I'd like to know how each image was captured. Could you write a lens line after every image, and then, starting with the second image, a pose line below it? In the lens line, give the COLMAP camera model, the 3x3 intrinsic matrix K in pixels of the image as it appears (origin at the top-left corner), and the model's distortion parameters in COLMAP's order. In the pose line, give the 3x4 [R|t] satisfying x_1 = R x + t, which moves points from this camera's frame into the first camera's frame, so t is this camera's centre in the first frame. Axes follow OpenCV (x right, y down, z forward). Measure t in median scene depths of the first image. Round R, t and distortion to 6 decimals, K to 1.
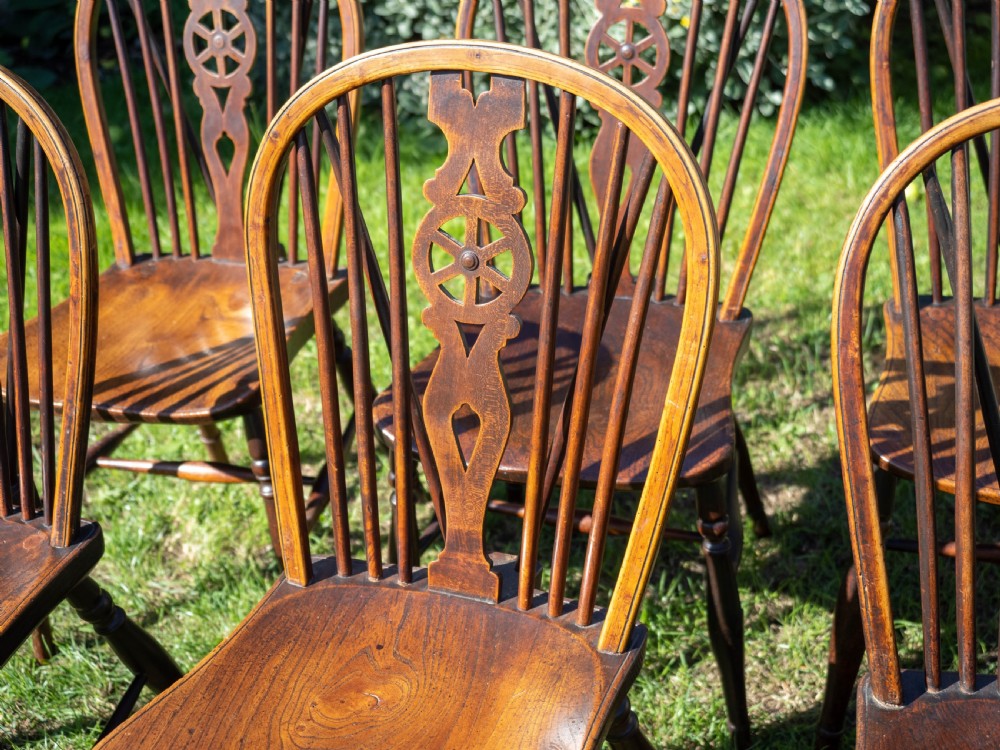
lens RADIAL K [[1420.3, 0, 500.0], [0, 1420.3, 375.0], [0, 0, 1]] dist [0.029108, -0.082534]
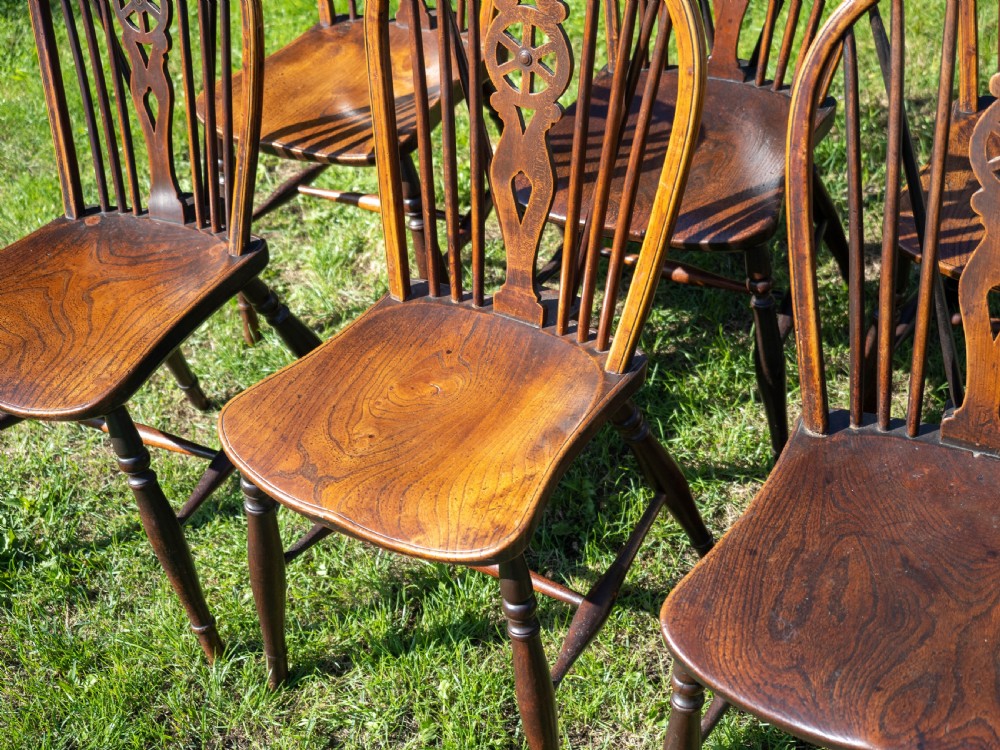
lens RADIAL K [[1420.3, 0, 500.0], [0, 1420.3, 375.0], [0, 0, 1]] dist [0.029108, -0.082534]
pose [[0.975271, 0.102051, -0.196039, 0.210174], [-0.063855, 0.979293, 0.192114, -0.041328], [0.211585, -0.174845, 0.961593, -0.245392]]
